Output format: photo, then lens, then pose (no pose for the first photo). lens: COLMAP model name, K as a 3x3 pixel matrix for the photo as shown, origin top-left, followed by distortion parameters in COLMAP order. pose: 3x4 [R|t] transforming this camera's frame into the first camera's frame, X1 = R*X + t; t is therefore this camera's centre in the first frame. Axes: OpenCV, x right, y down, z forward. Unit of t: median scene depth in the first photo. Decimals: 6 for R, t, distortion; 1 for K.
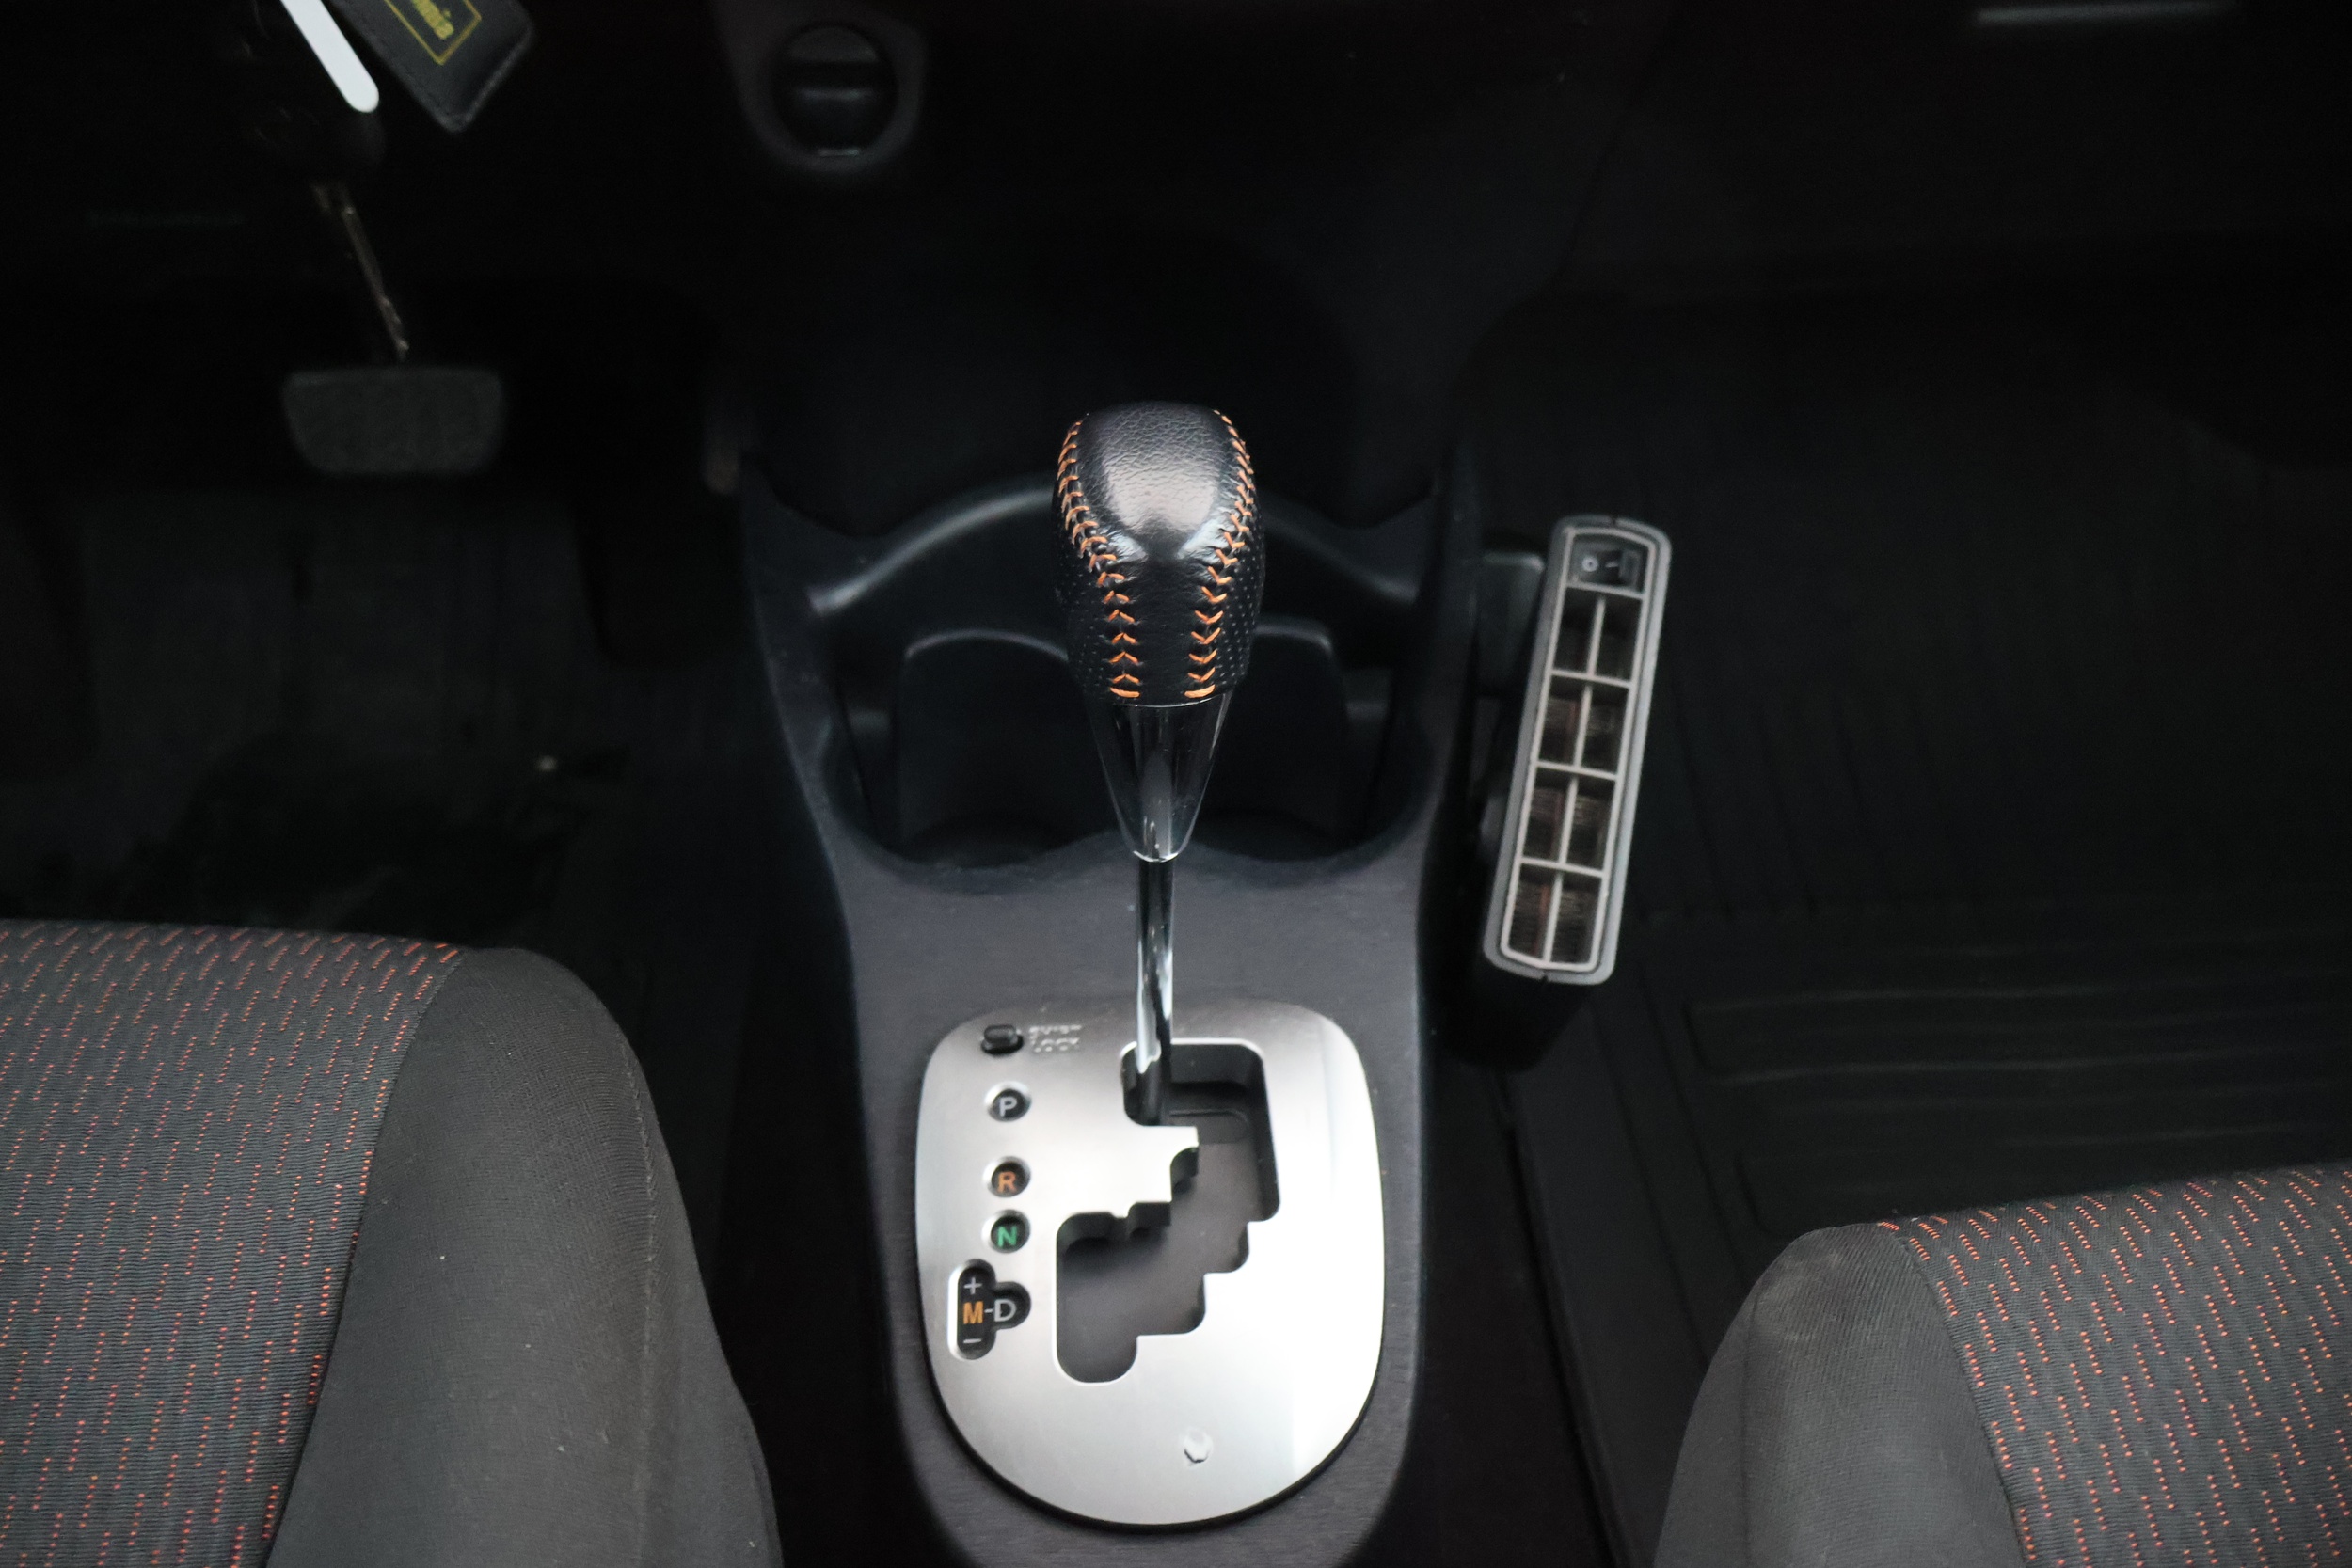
lens RADIAL K [[1937.1, 0, 1176.8], [0, 1937.1, 770.4], [0, 0, 1]] dist [0.012913, -0.017897]
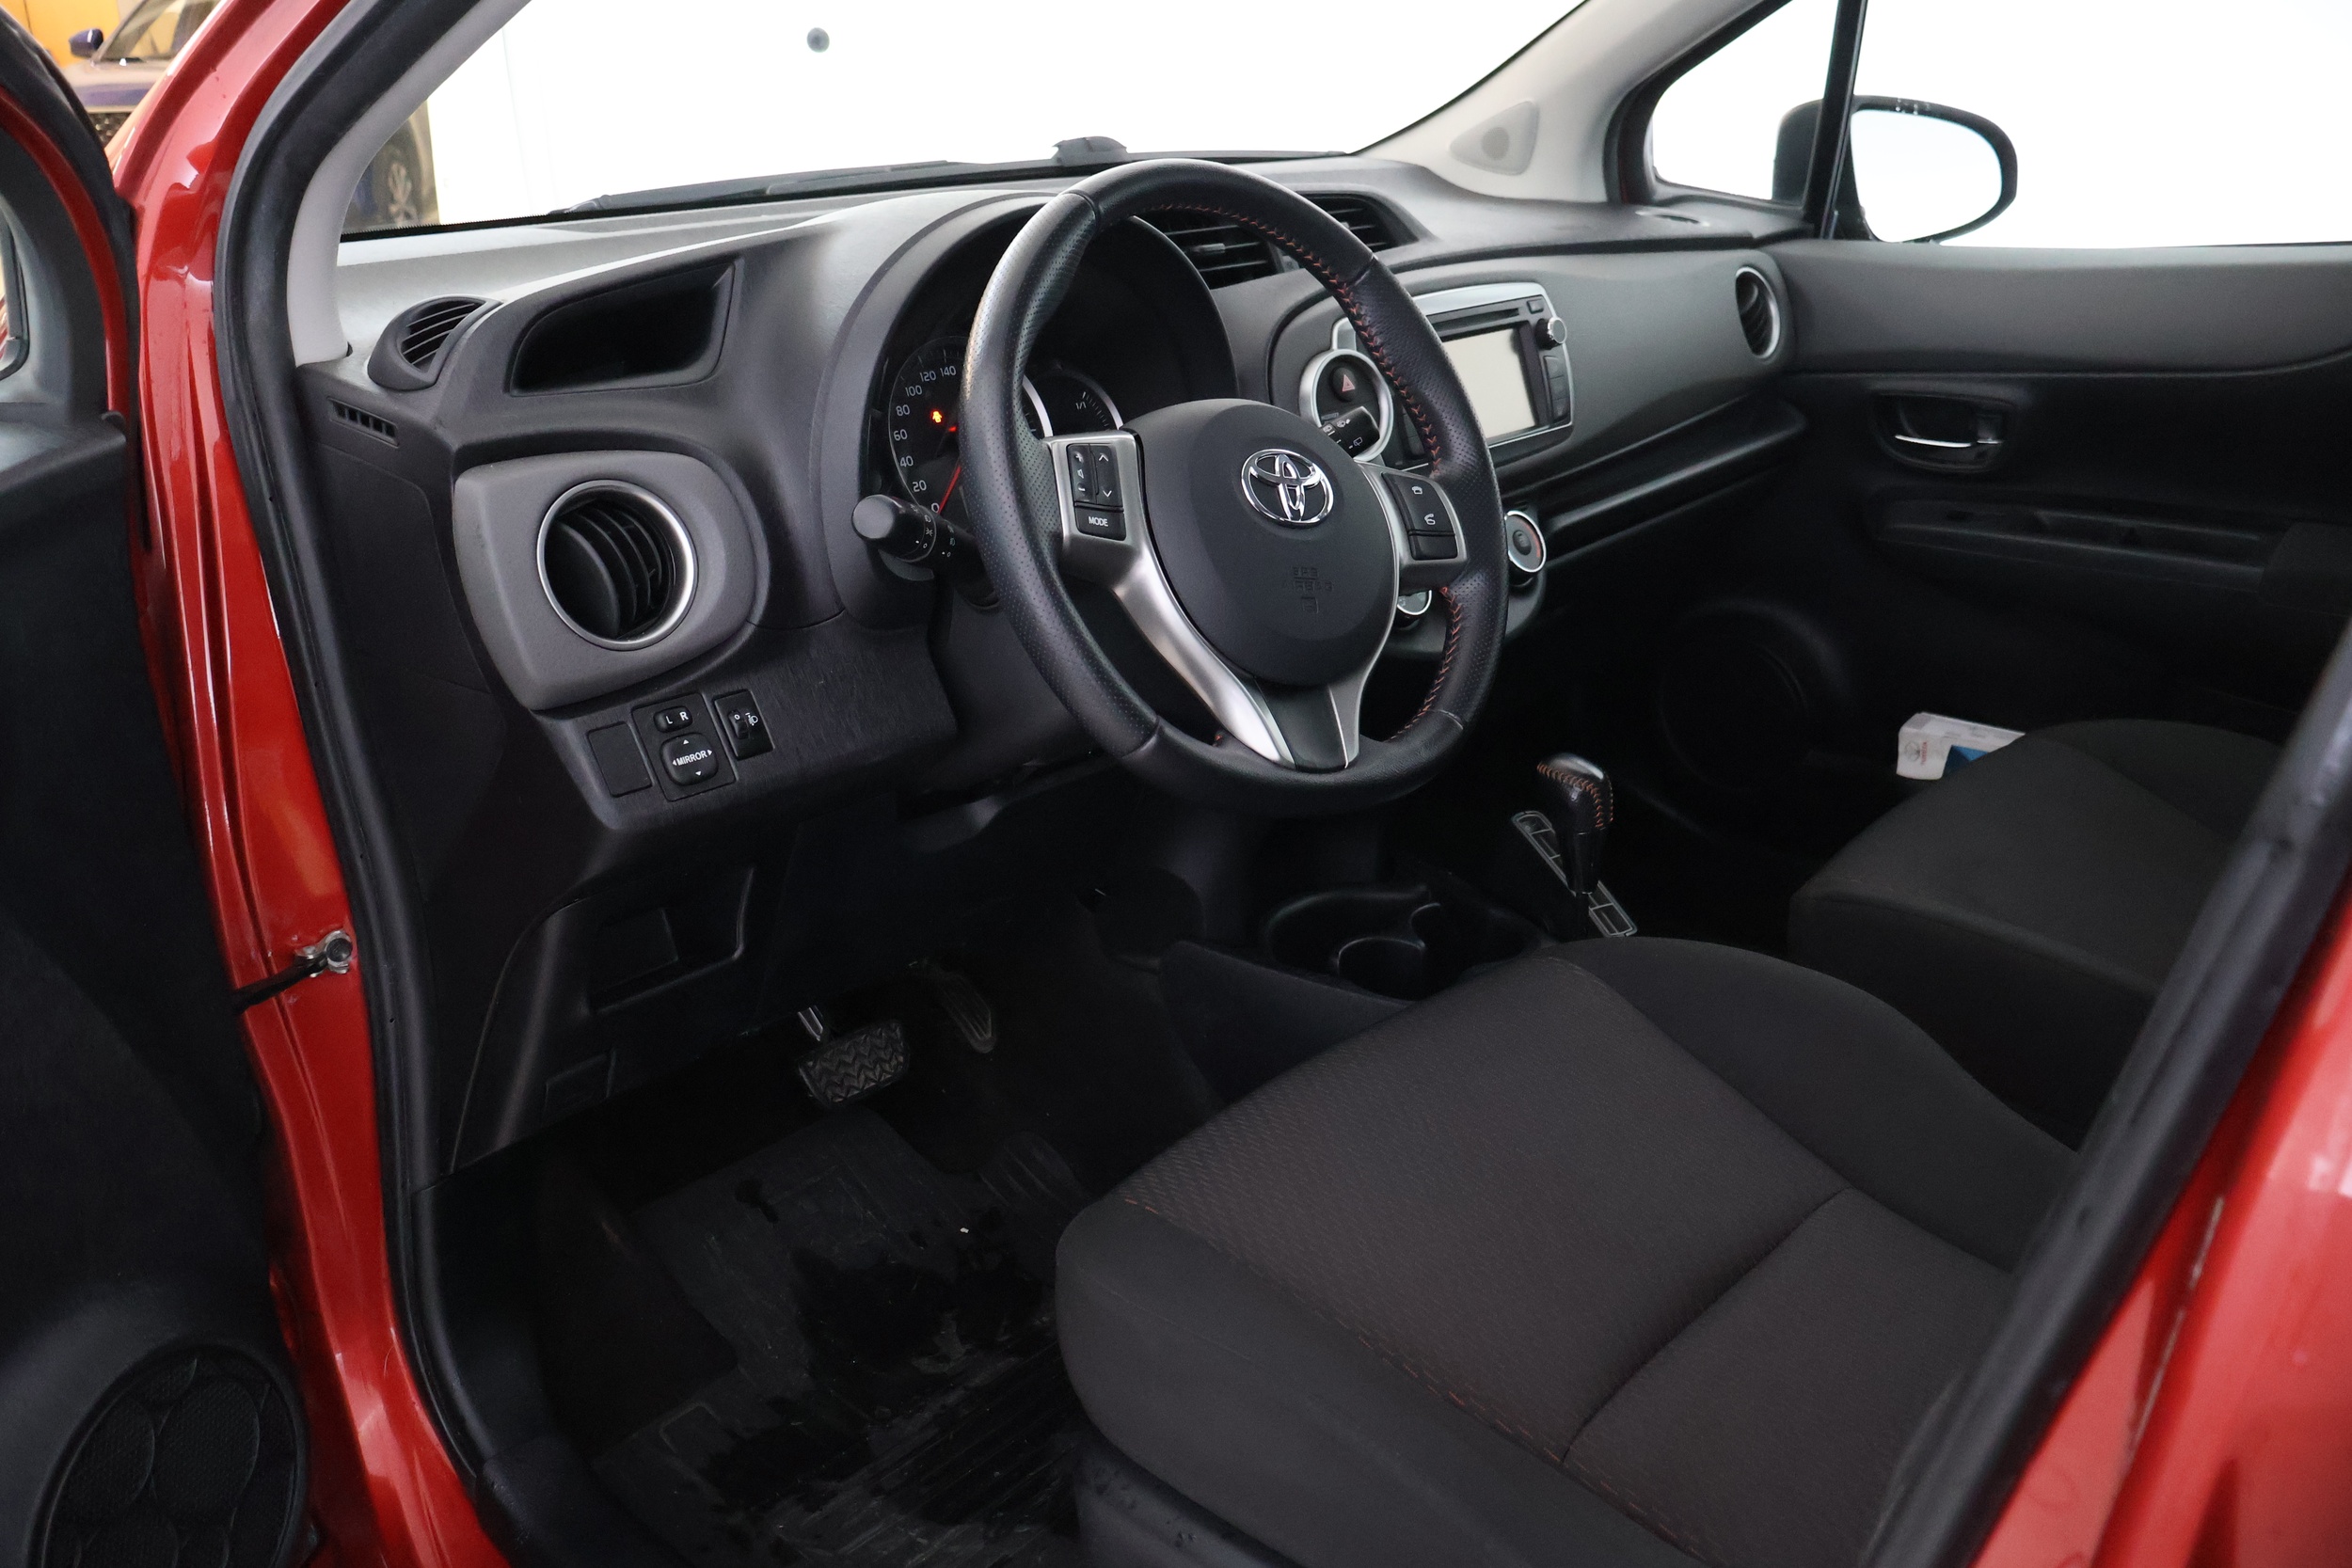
lens RADIAL K [[1937.1, 0, 1170.4], [0, 1937.1, 784.7], [0, 0, 1]] dist [0.012913, -0.017897]
pose [[0.715919, -0.261230, 0.647471, -2.184208], [0.493632, 0.845211, -0.204806, 0.176594], [-0.493748, 0.466237, 0.734054, -0.921081]]
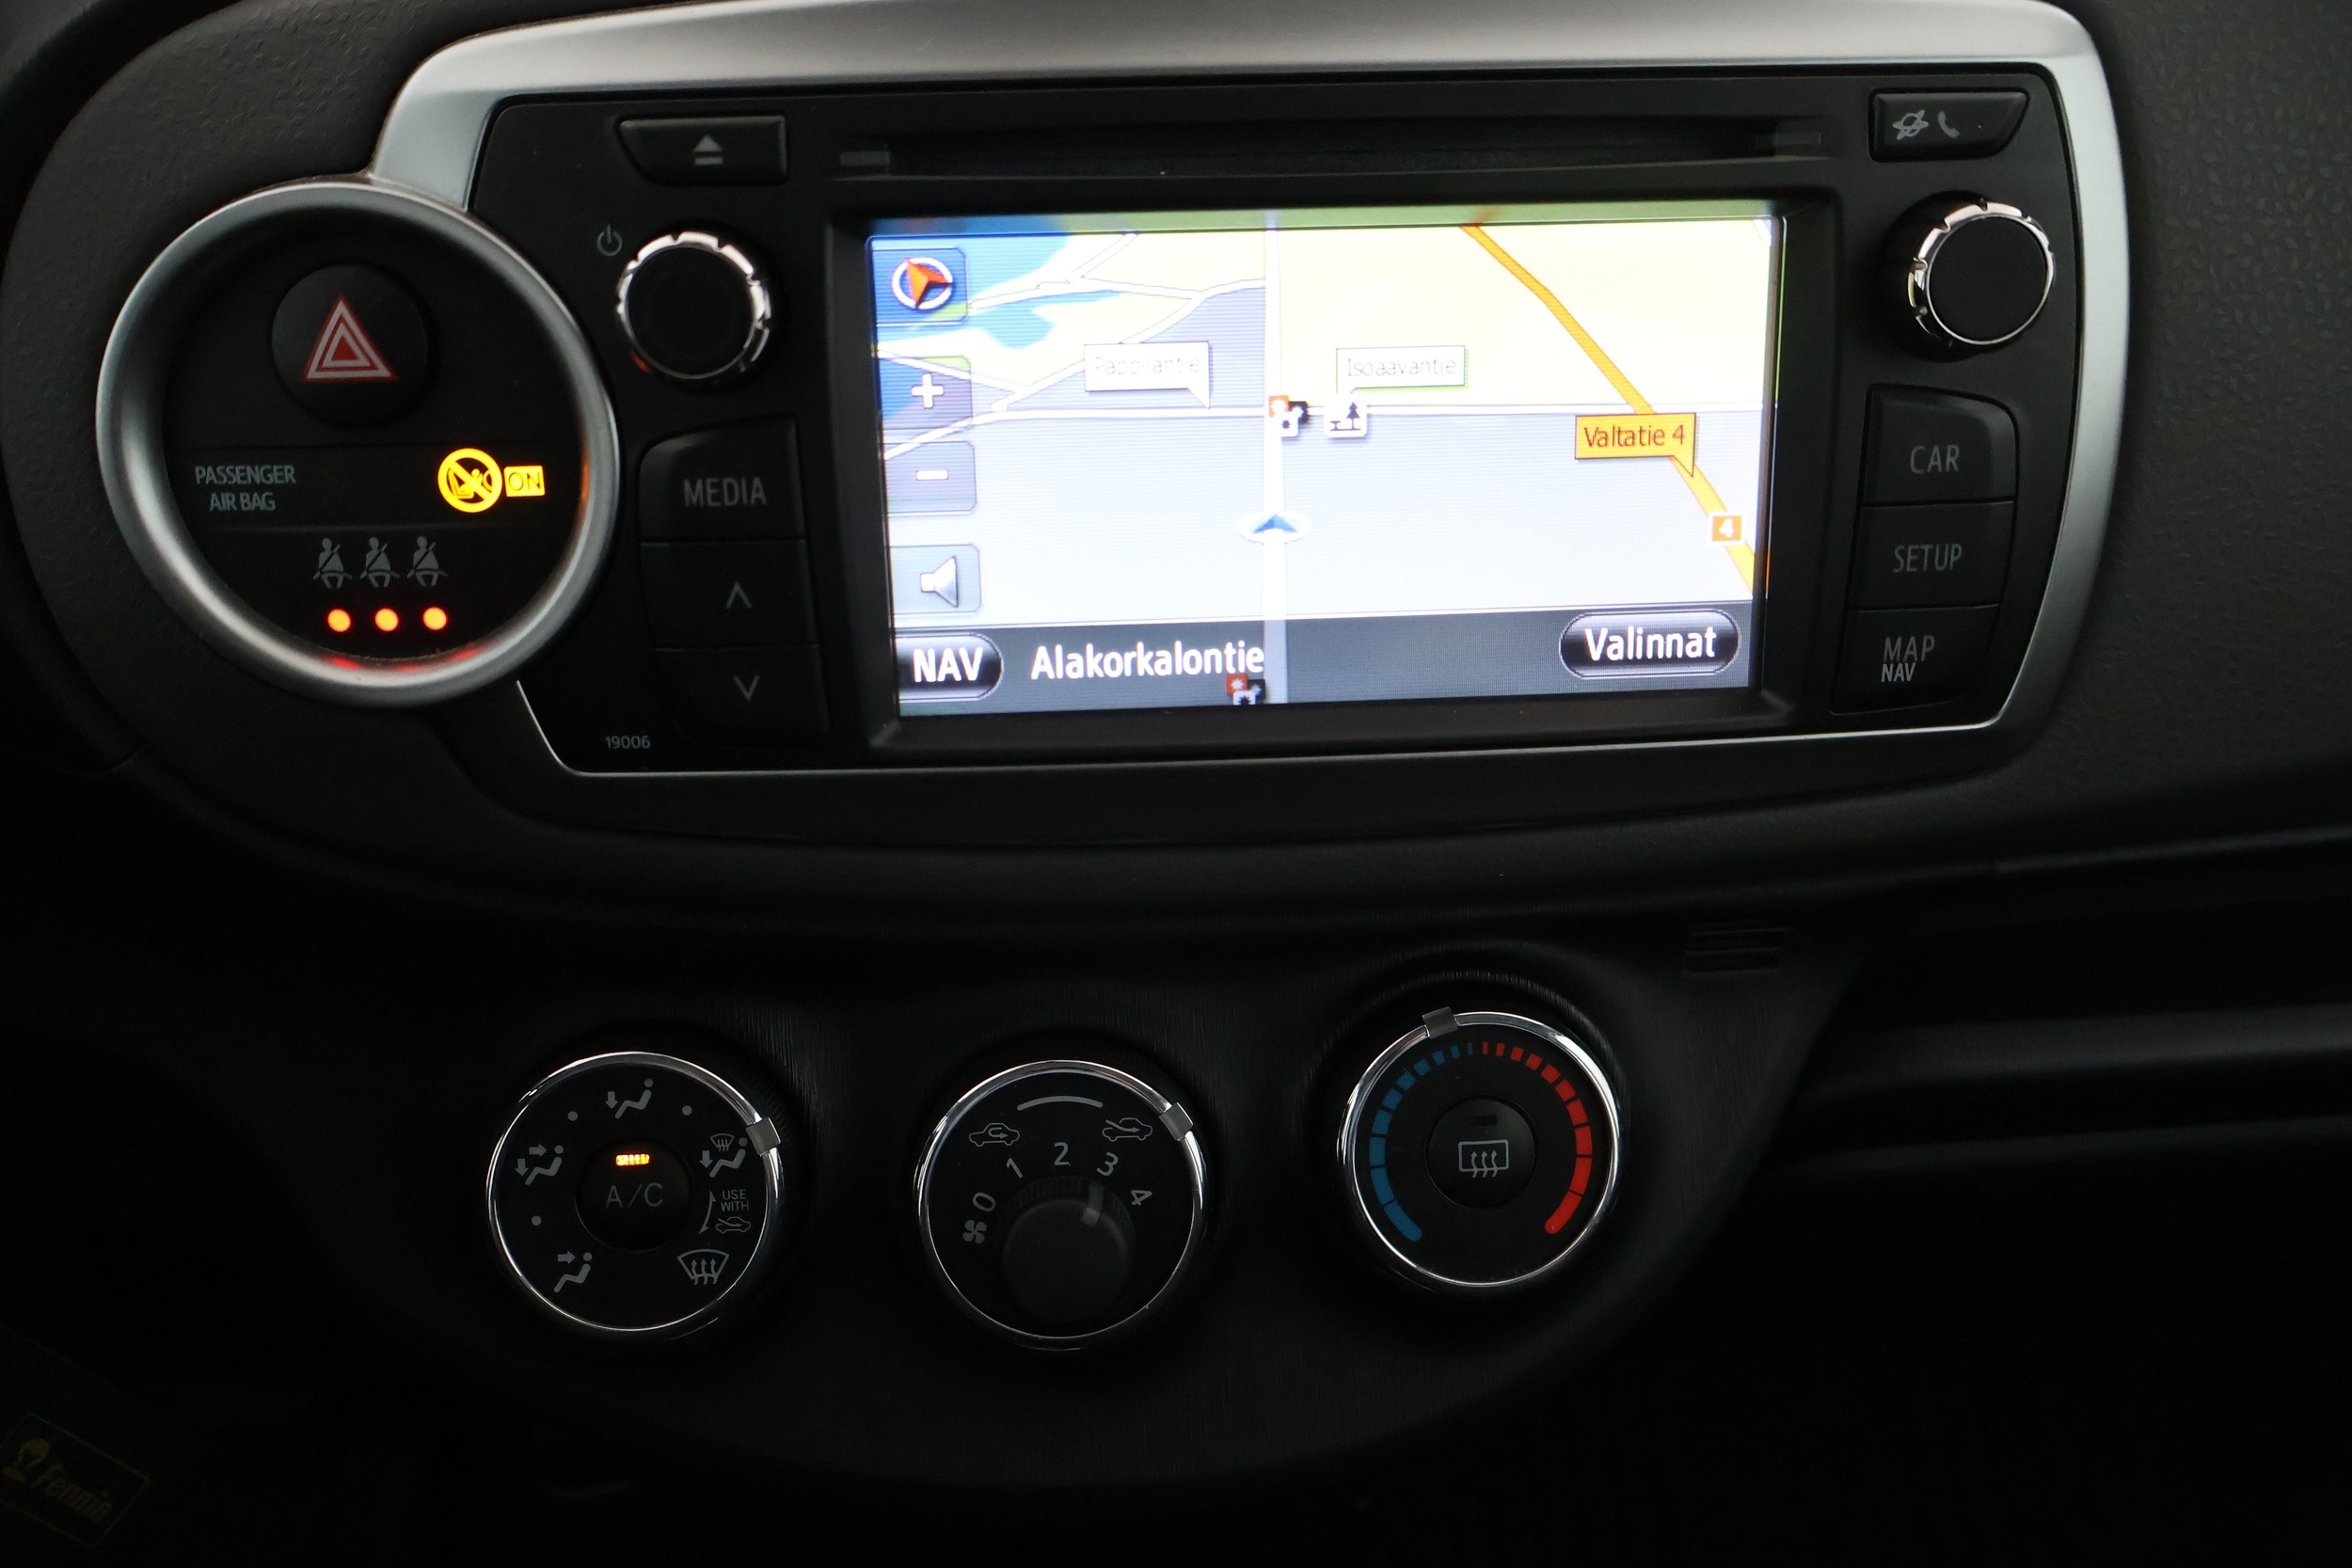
lens RADIAL K [[1937.1, 0, 1167.8], [0, 1937.1, 786.2], [0, 0, 1]] dist [0.012913, -0.017897]
pose [[0.999966, -0.006548, -0.005054, 0.079295], [0.005431, 0.980595, -0.195970, -0.464734], [0.006239, 0.195936, 0.980597, 0.106268]]
